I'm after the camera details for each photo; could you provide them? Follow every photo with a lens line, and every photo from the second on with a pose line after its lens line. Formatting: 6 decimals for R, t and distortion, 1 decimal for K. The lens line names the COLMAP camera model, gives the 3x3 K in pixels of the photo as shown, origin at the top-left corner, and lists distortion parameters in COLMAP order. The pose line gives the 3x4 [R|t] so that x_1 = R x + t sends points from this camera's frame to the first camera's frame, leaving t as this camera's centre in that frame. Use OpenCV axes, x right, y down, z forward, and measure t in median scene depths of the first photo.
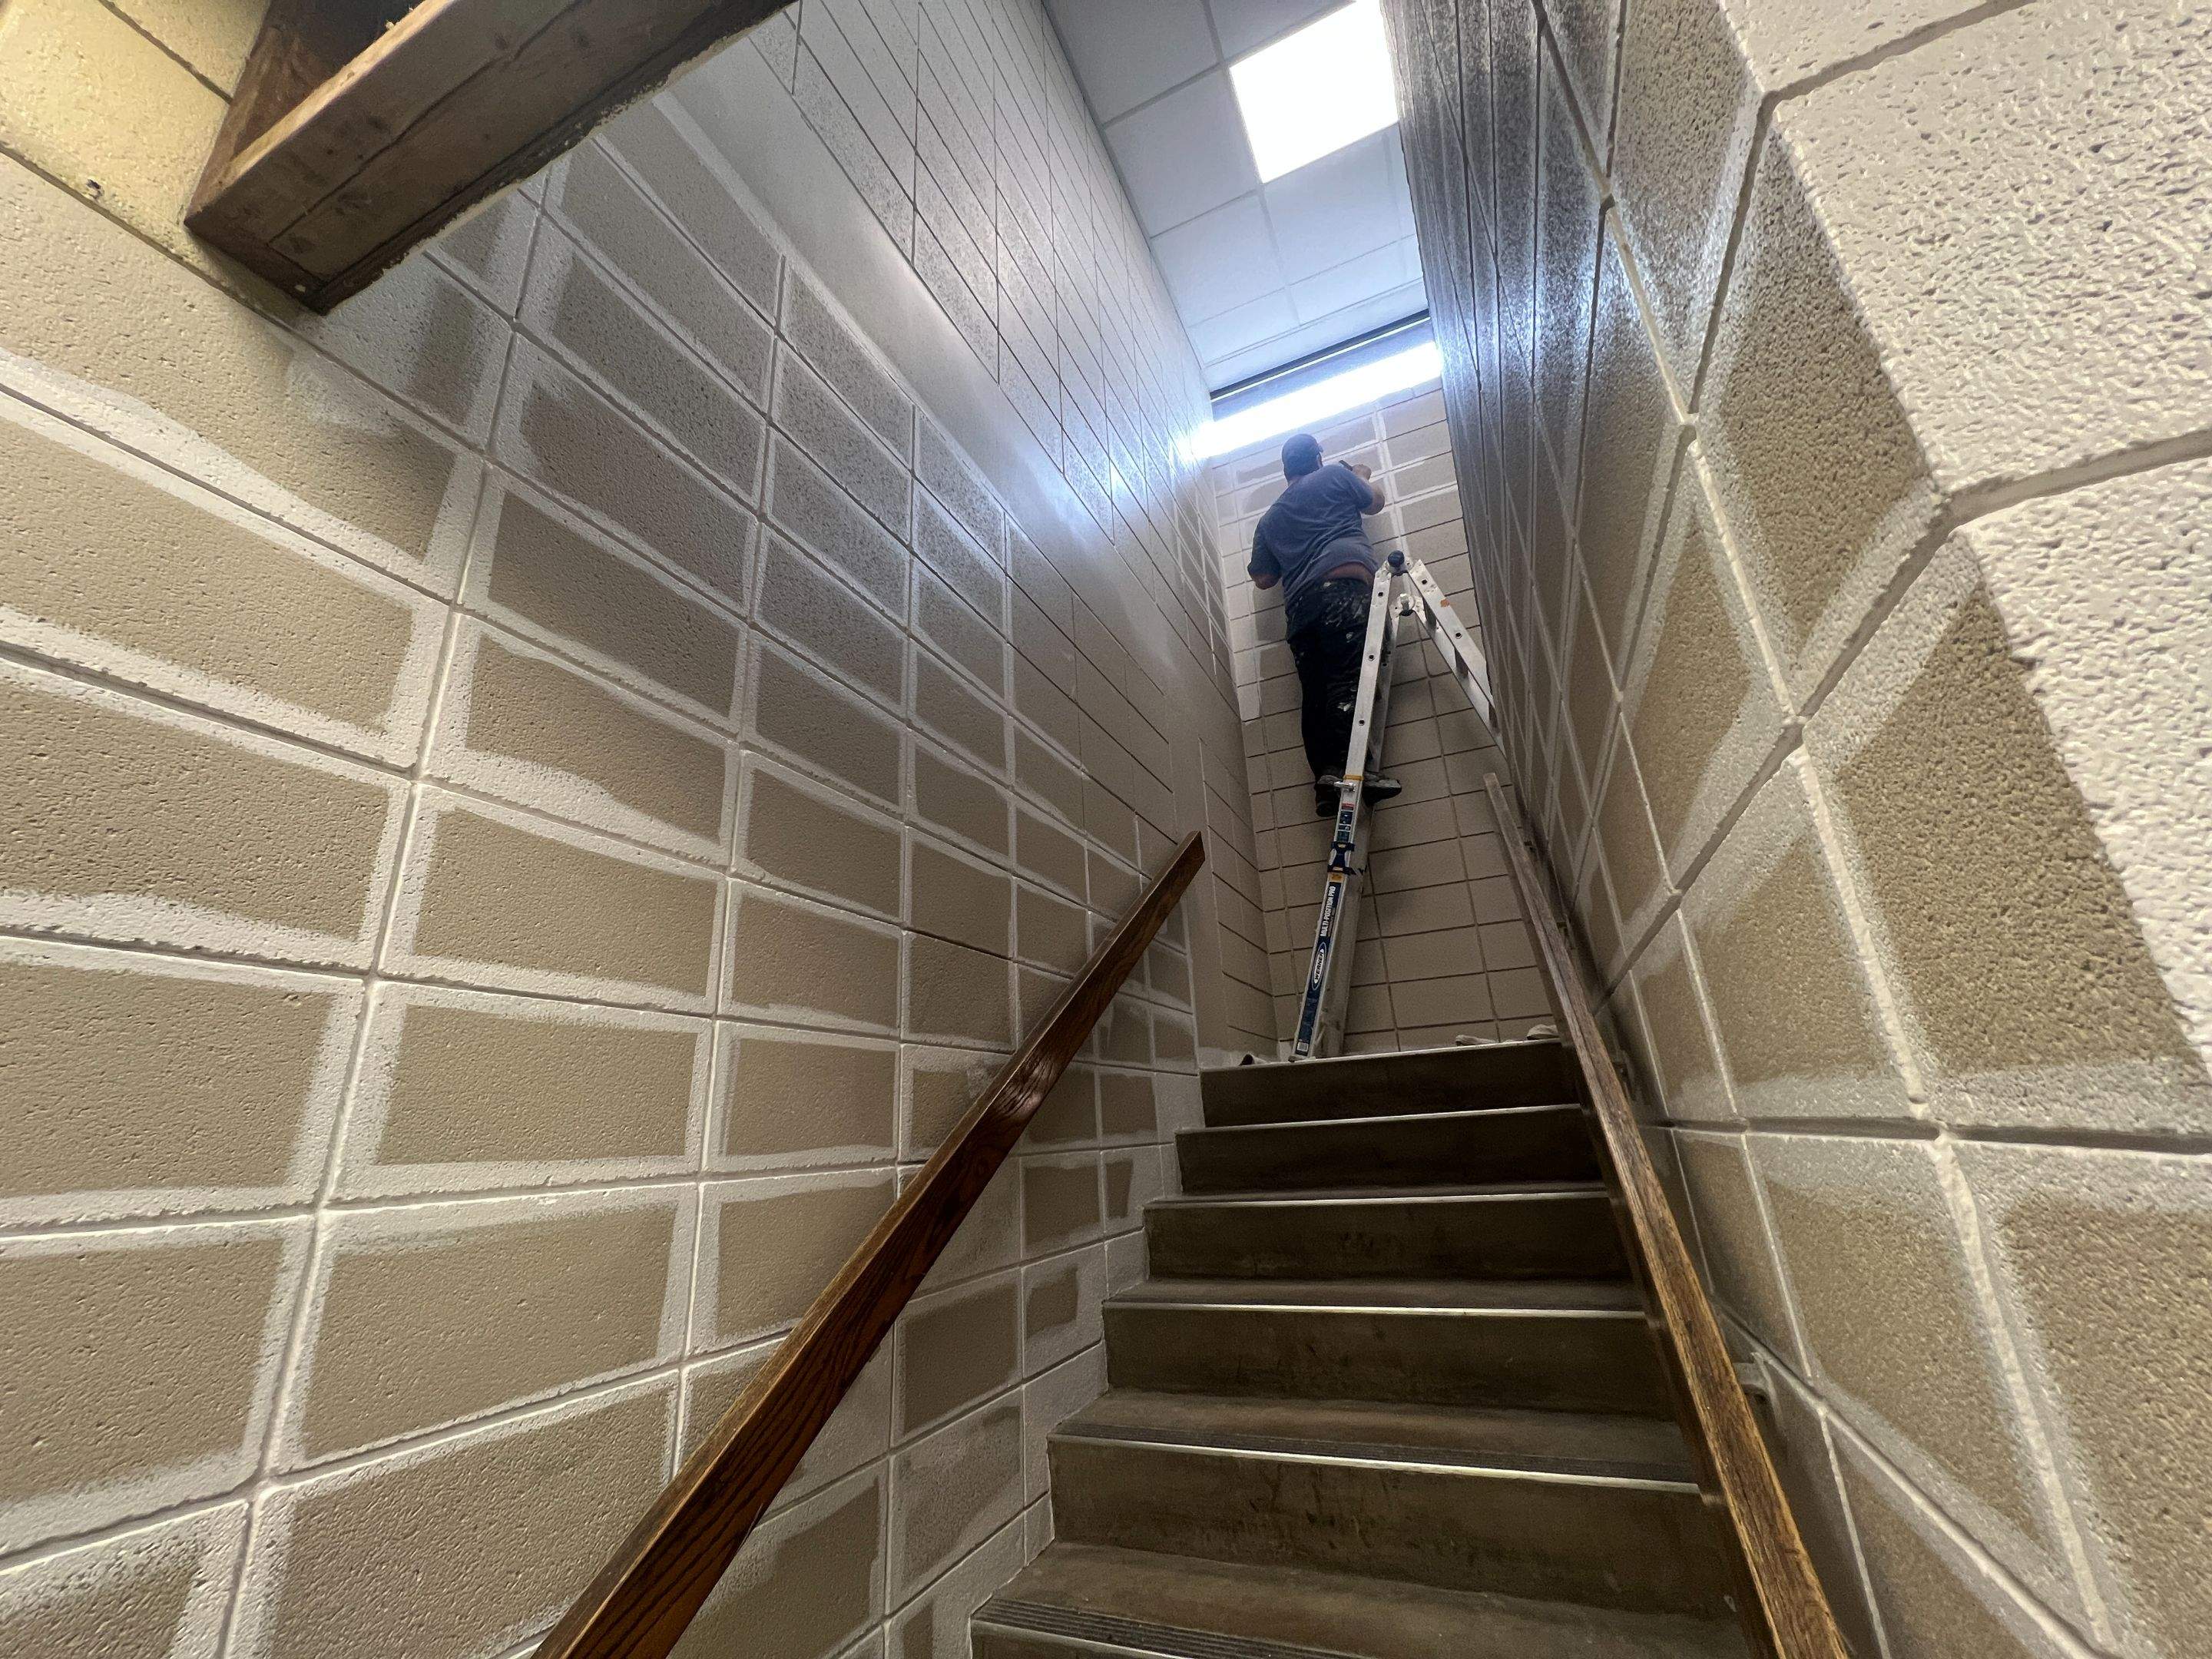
lens RADIAL K [[880.1, 0, 1110.2], [0, 880.1, 832.6], [0, 0, 1]] dist [0.000958, -0.000361]
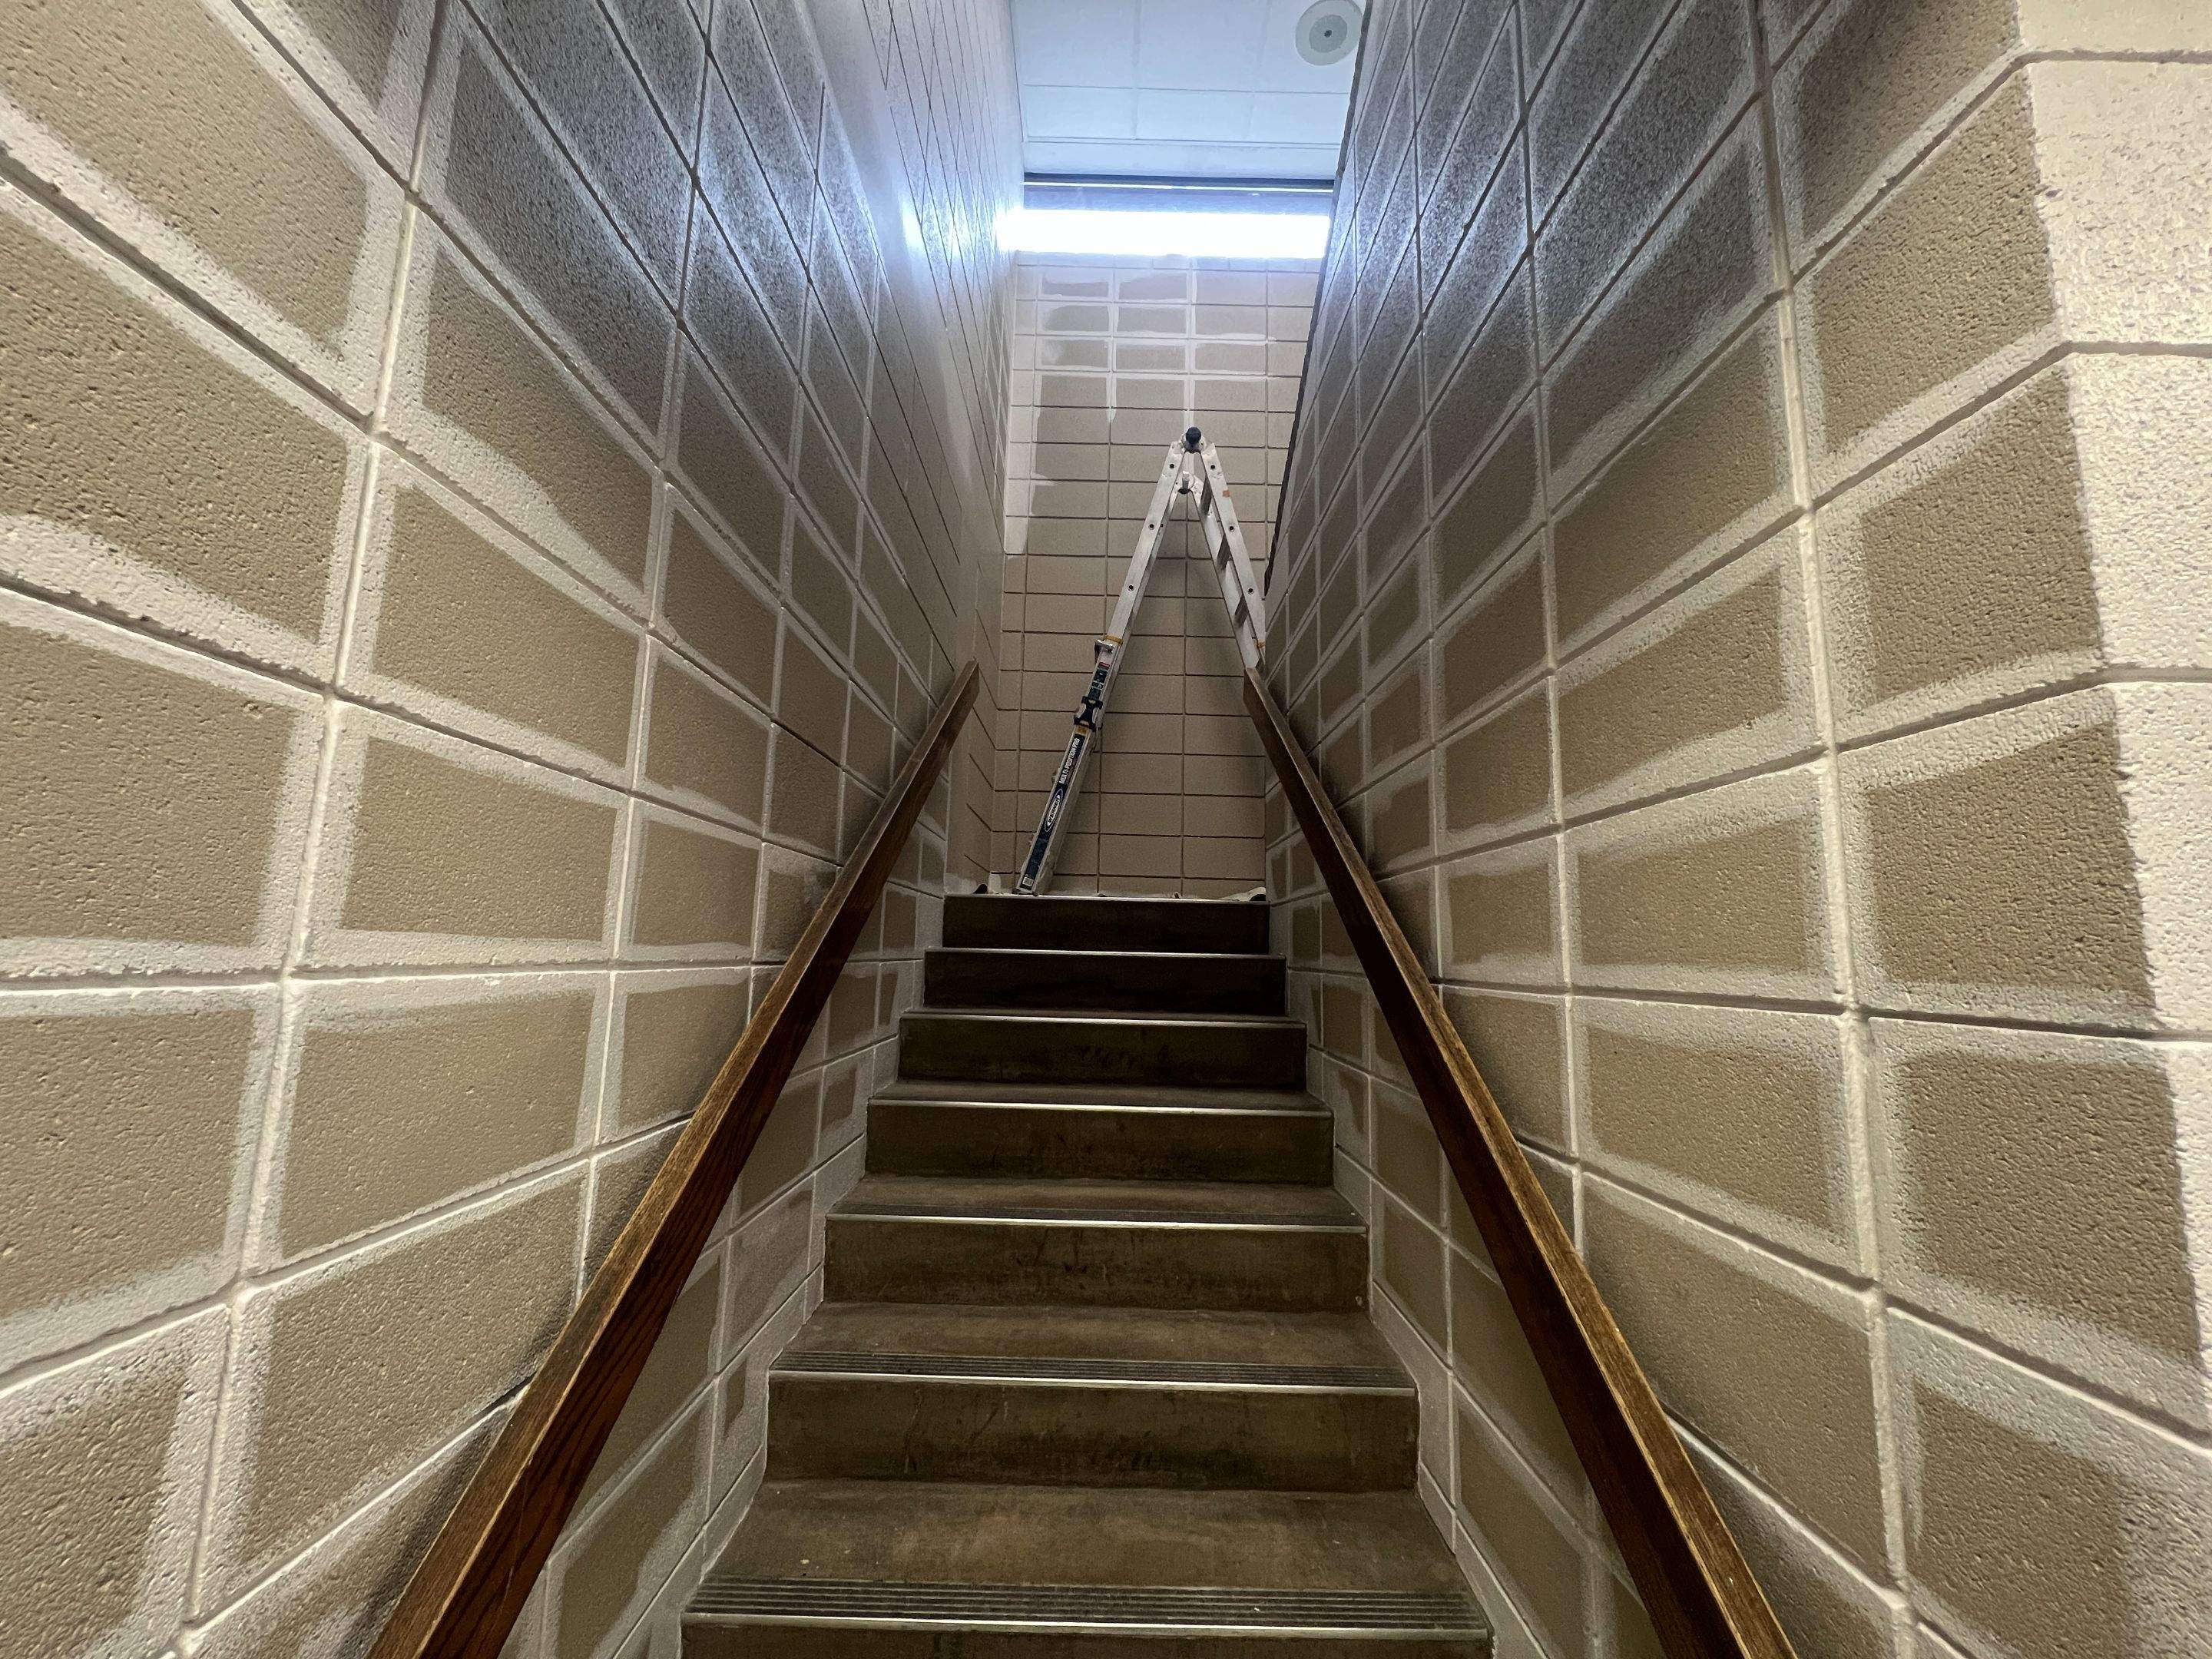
lens RADIAL K [[880.1, 0, 1107.7], [0, 880.1, 829.8], [0, 0, 1]] dist [0.000958, -0.000361]
pose [[0.908522, 0.135069, 0.395404, -0.345777], [-0.207019, 0.967506, 0.145172, 0.018570], [-0.362947, -0.213748, 0.906963, 0.023371]]
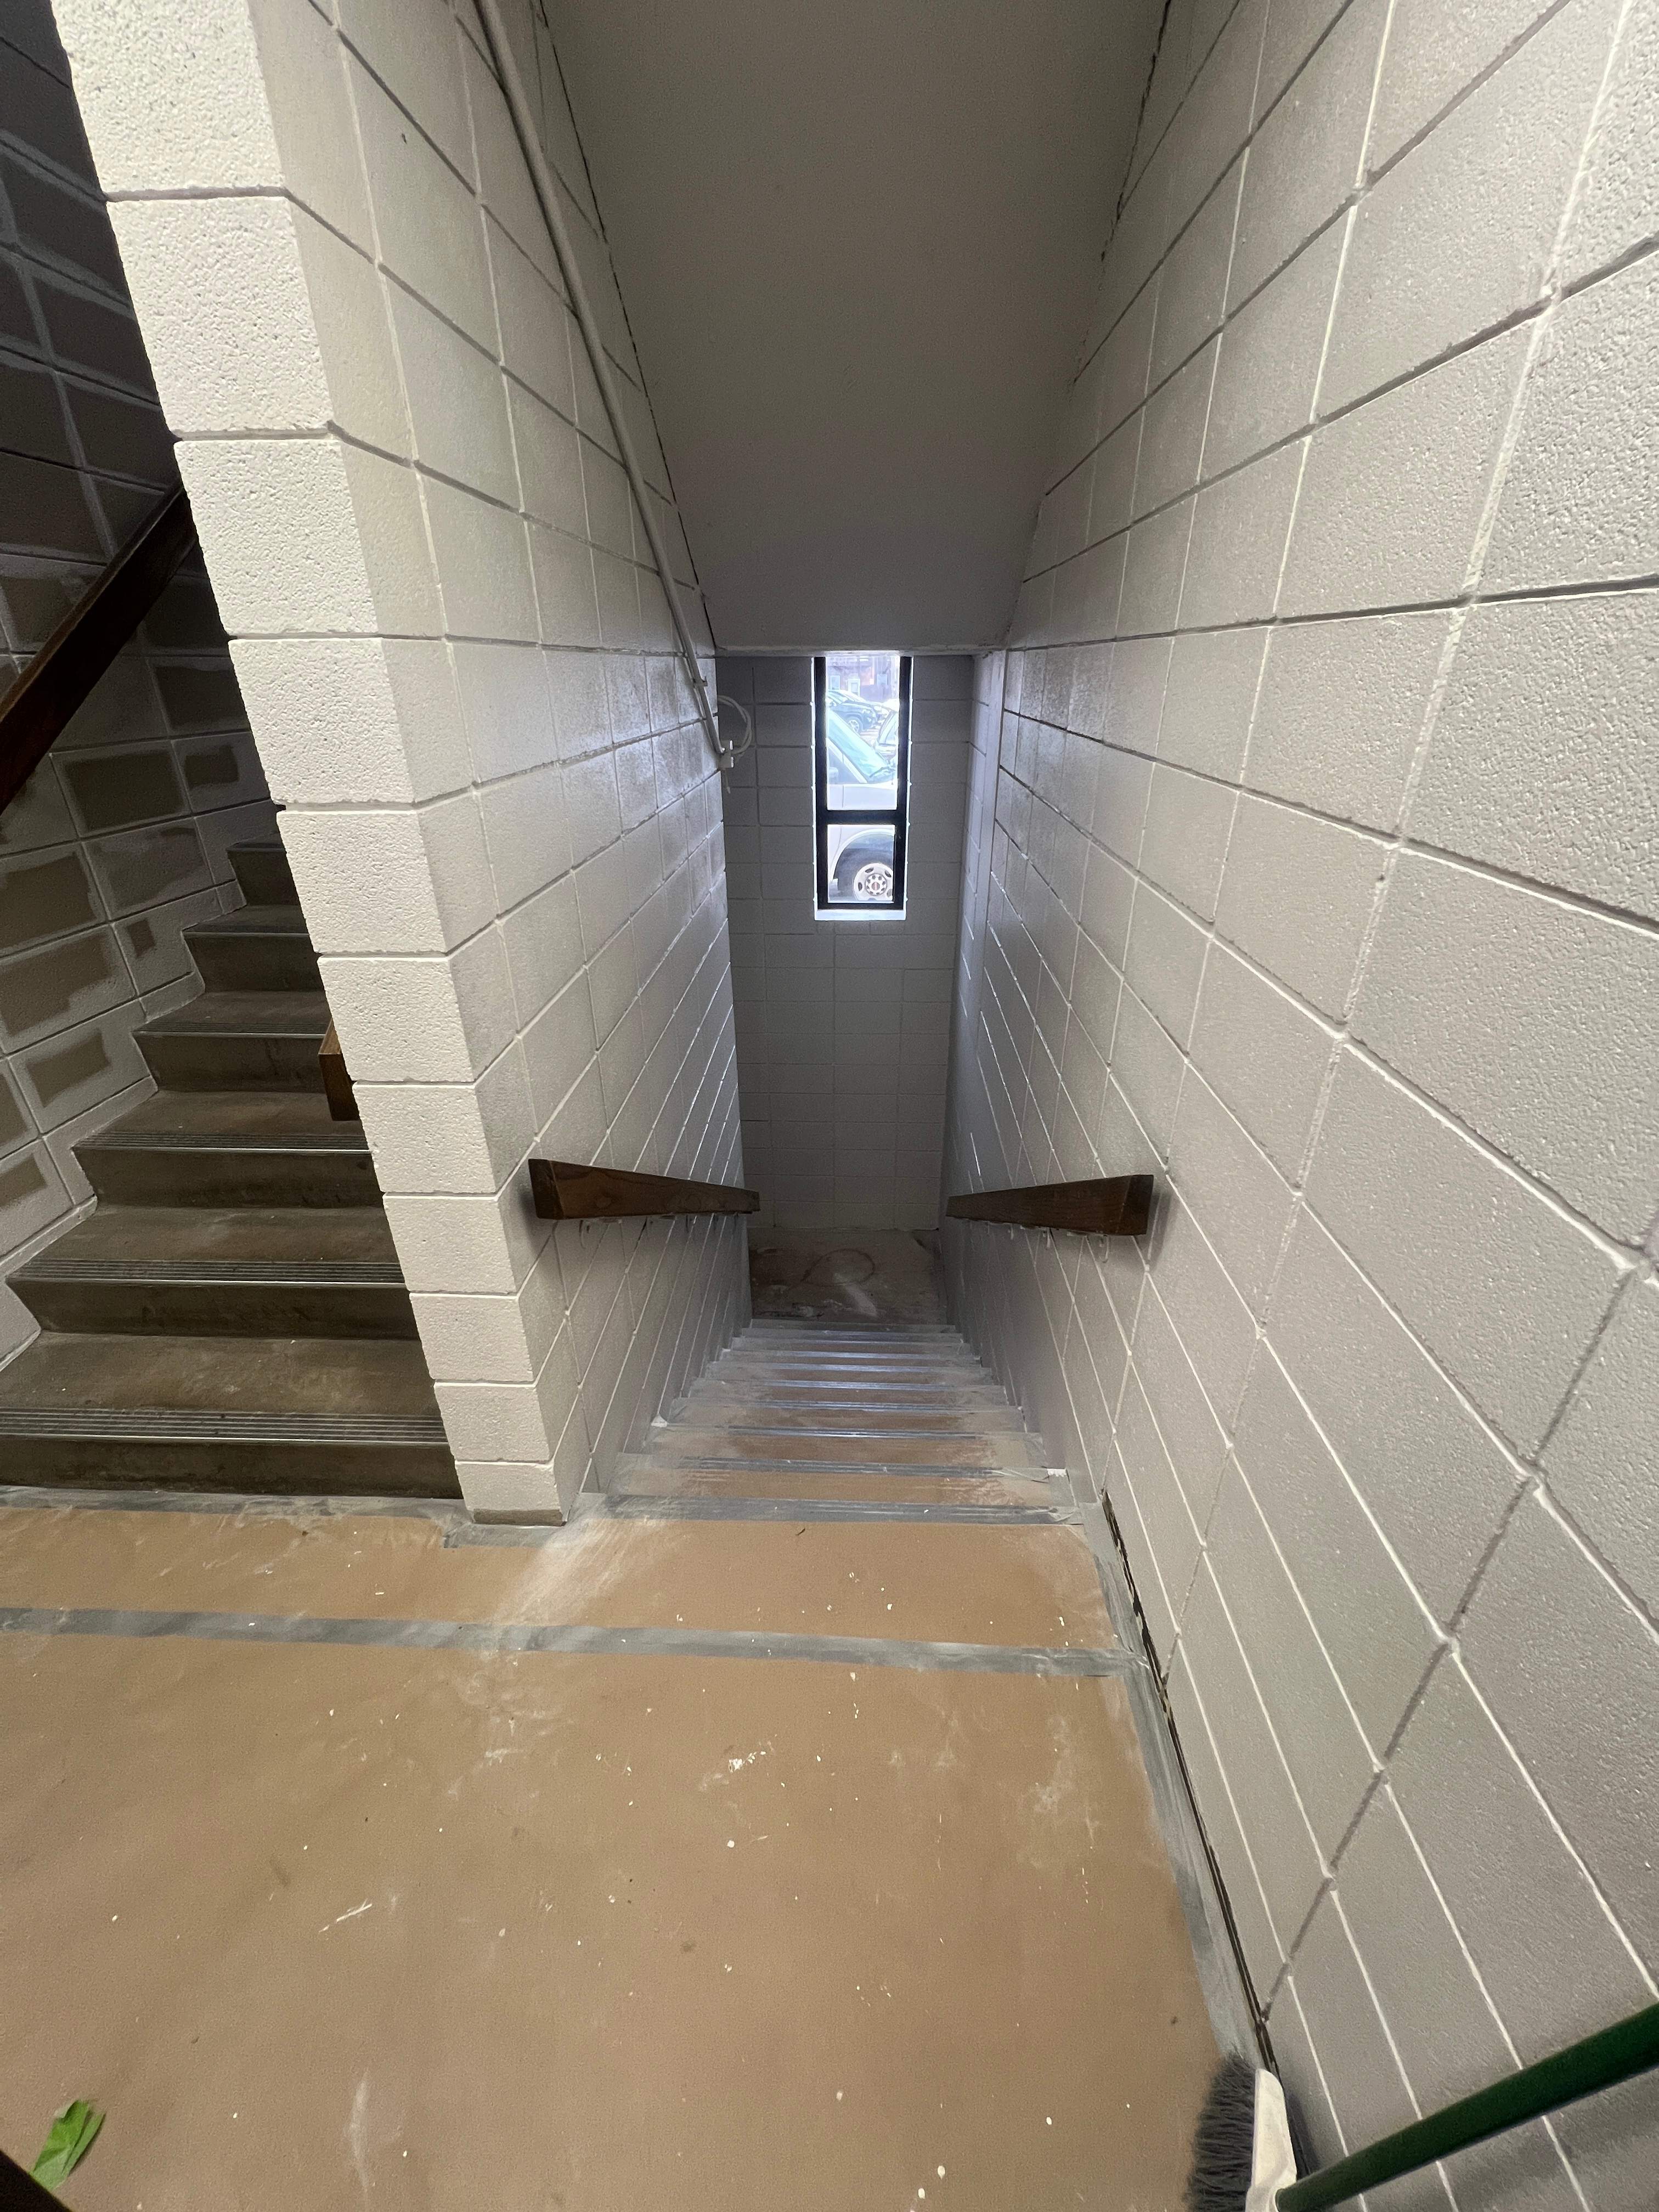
lens RADIAL K [[883.2, 0, 823.3], [0, 883.2, 1104.0], [0, 0, 1]] dist [-0.002211, 0.000367]
pose [[0.929585, -0.118990, 0.348875, 0.436941], [-0.163071, 0.716056, 0.678728, -0.301497], [-0.330576, -0.687827, 0.646231, -0.920823]]
